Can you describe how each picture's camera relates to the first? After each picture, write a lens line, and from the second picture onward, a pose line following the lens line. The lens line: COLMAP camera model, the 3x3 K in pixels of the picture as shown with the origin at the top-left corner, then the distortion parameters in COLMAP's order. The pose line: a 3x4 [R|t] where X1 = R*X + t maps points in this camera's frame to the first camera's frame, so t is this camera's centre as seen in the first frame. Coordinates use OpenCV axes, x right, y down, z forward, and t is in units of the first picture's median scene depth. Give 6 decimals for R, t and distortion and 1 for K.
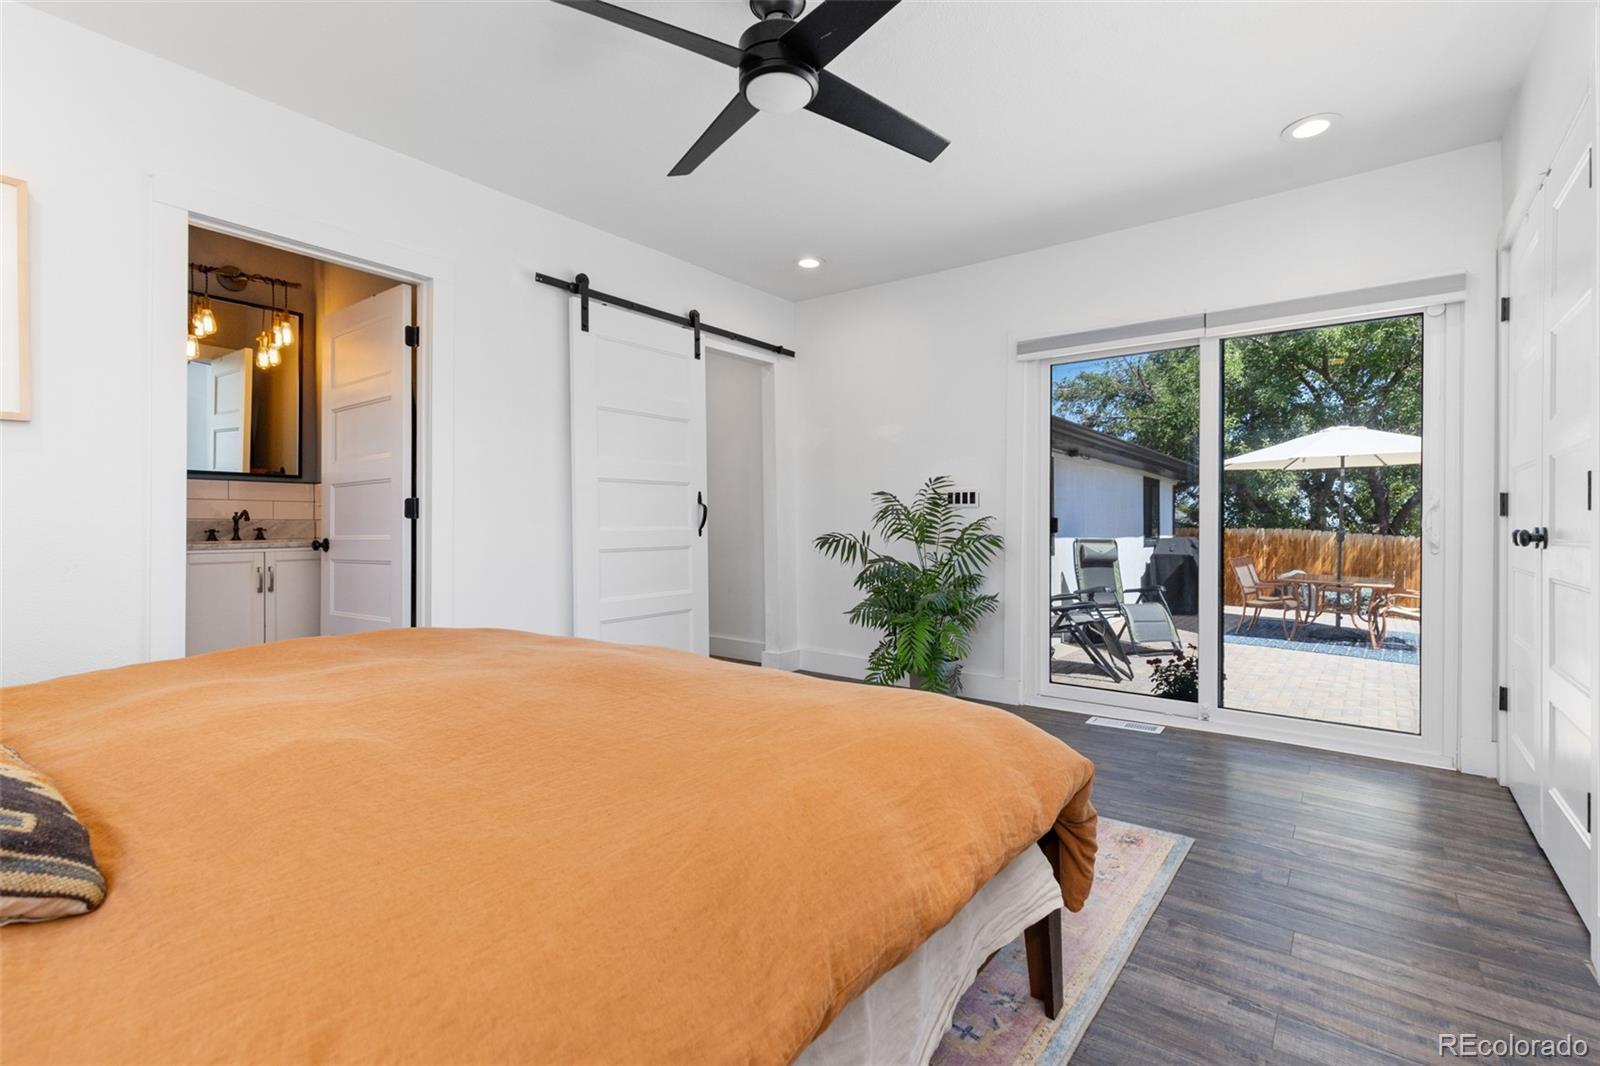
lens RADIAL K [[721.7, 0, 800.8], [0, 721.7, 531.4], [0, 0, 1]] dist [0.013126, -0.001798]
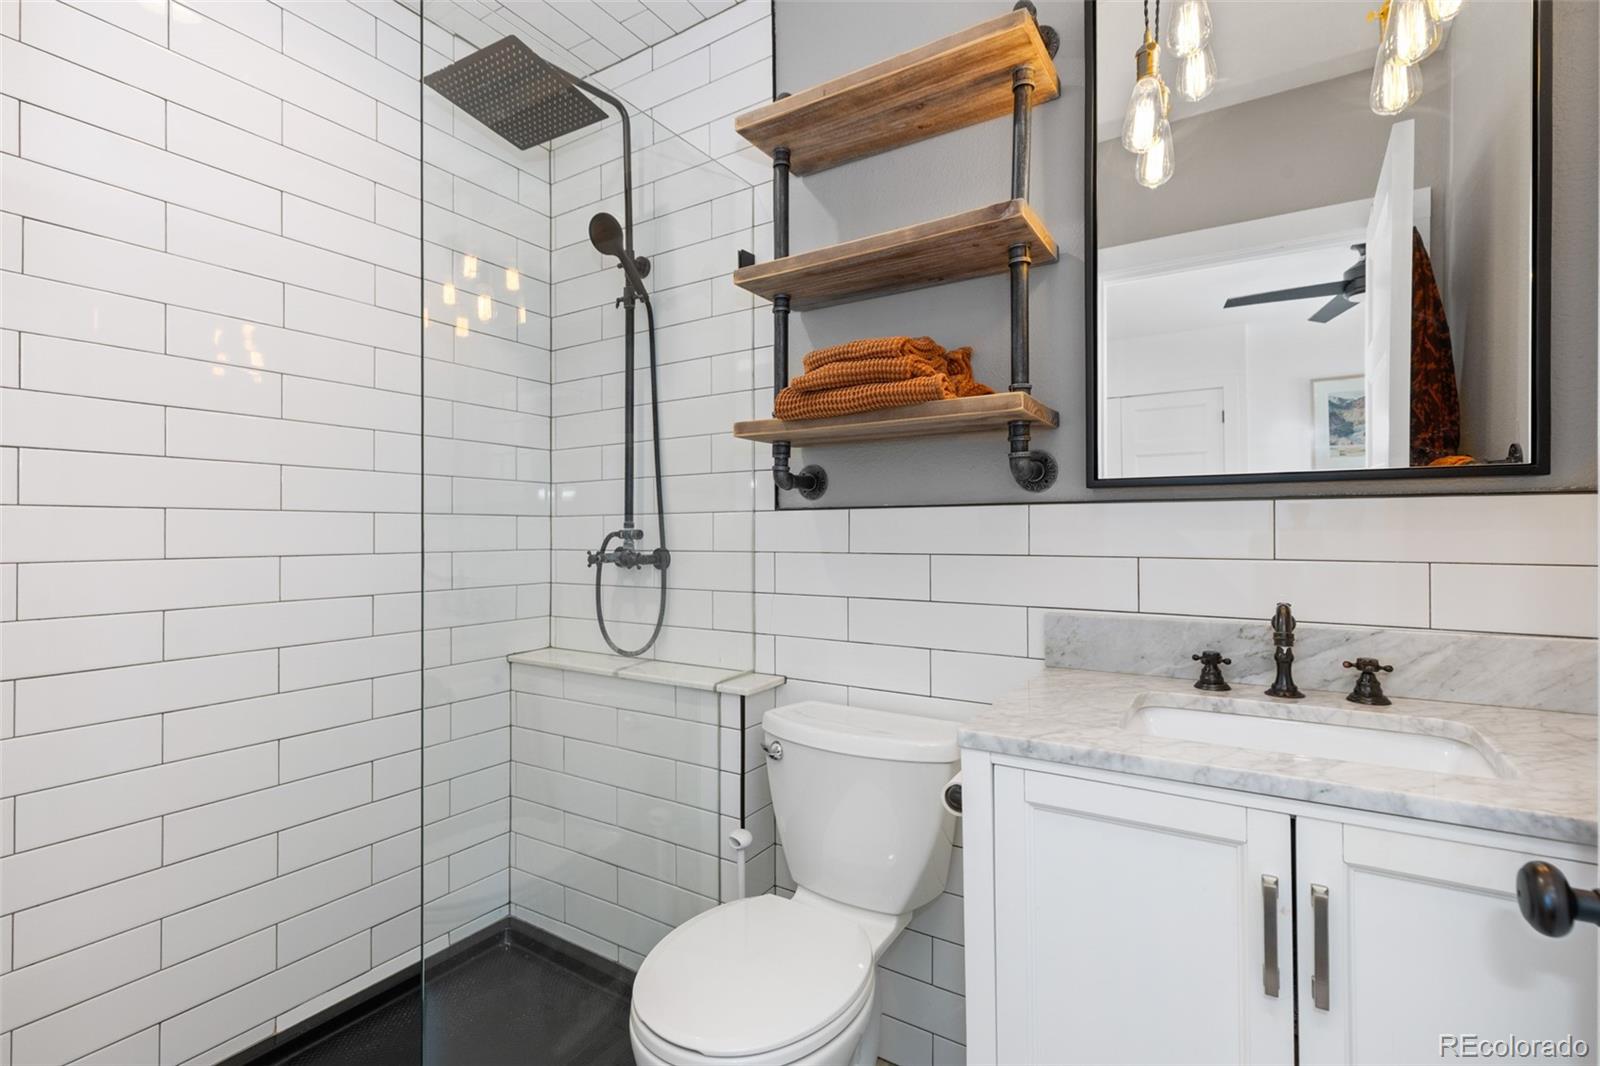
lens RADIAL K [[721.7, 0, 802.9], [0, 721.7, 531.6], [0, 0, 1]] dist [0.013126, -0.001798]
pose [[0.107596, -0.006567, -0.994173, -0.488536], [-0.002754, 0.999972, -0.006903, -0.051862], [0.994191, 0.003481, 0.107575, 0.752334]]
